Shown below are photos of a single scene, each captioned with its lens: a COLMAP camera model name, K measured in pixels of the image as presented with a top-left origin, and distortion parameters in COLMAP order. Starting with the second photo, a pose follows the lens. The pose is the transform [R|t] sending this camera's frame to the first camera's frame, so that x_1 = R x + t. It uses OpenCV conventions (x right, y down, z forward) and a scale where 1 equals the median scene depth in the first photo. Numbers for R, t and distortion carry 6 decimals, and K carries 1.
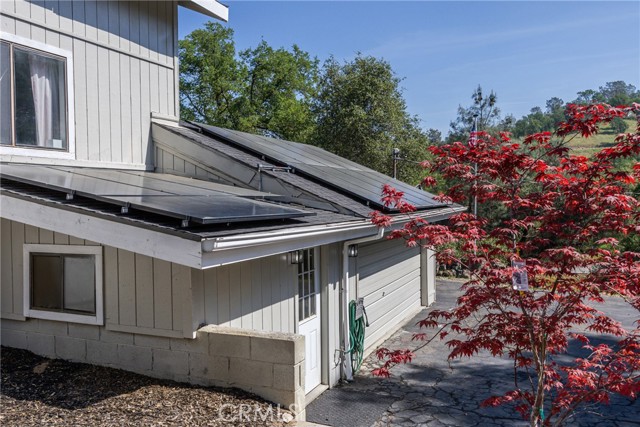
lens RADIAL K [[545.3, 0, 318.2], [0, 545.3, 213.5], [0, 0, 1]] dist [0.008895, -0.021054]
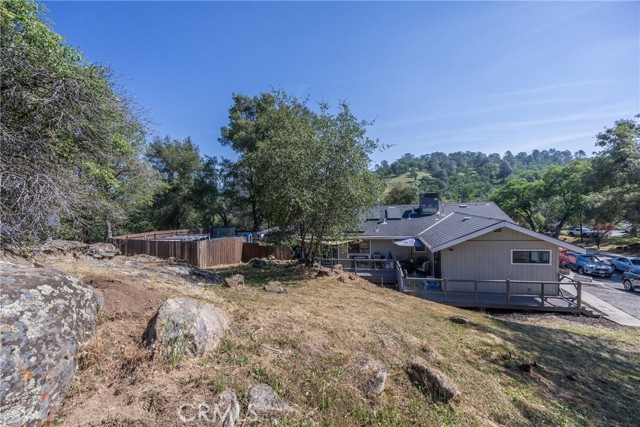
lens RADIAL K [[254.5, 0, 319.6], [0, 254.5, 212.3], [0, 0, 1]] dist [0.004969, -0.000292]
pose [[0.982140, -0.027403, 0.186143, -2.711098], [0.025177, 0.999581, 0.014311, -0.510061], [-0.186457, -0.009369, 0.982418, -1.622492]]
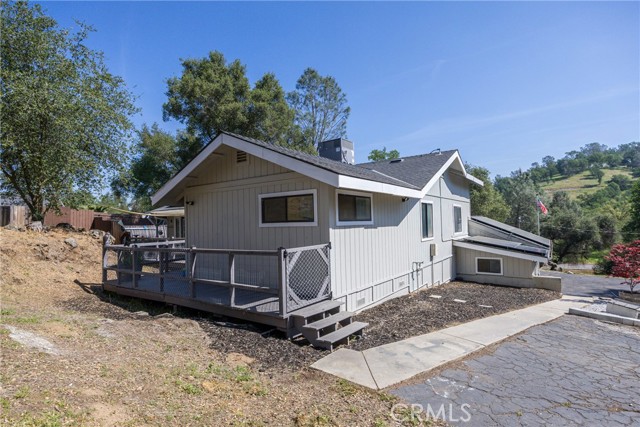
lens RADIAL K [[323.2, 0, 319.8], [0, 323.2, 214.5], [0, 0, 1]] dist [-0.013103, 0.000667]
pose [[0.977873, -0.014612, -0.208689, -0.793613], [0.004116, 0.998708, -0.050641, -0.101523], [0.209159, 0.048662, 0.976670, -1.166925]]
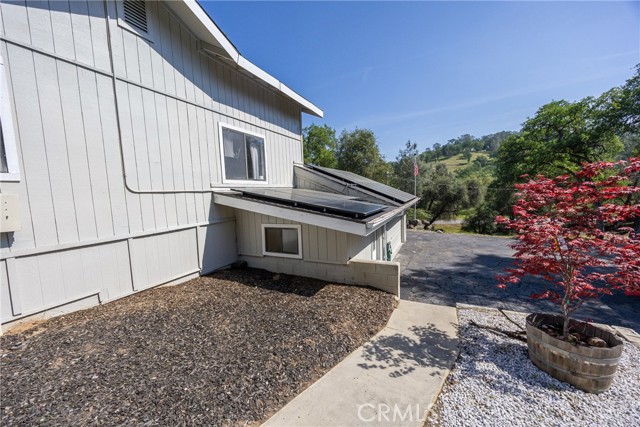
lens RADIAL K [[242.5, 0, 320.0], [0, 242.5, 215.8], [0, 0, 1]] dist [-0.007124, 0.000871]
pose [[0.998896, -0.026533, -0.038754, -0.166513], [0.029063, 0.997380, 0.066247, -0.024644], [0.036895, -0.067300, 0.997050, -0.001347]]
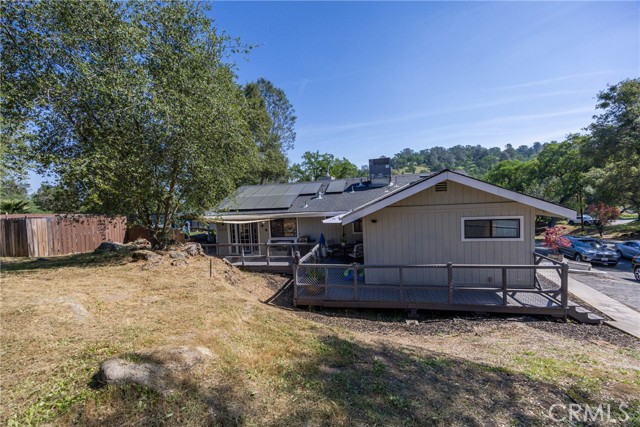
lens RADIAL K [[254.5, 0, 319.8], [0, 254.5, 212.4], [0, 0, 1]] dist [0.004969, -0.000292]
pose [[0.982573, -0.043427, 0.180732, -1.962934], [0.040108, 0.998954, 0.021980, -0.283374], [-0.181497, -0.014348, 0.983287, -1.168079]]
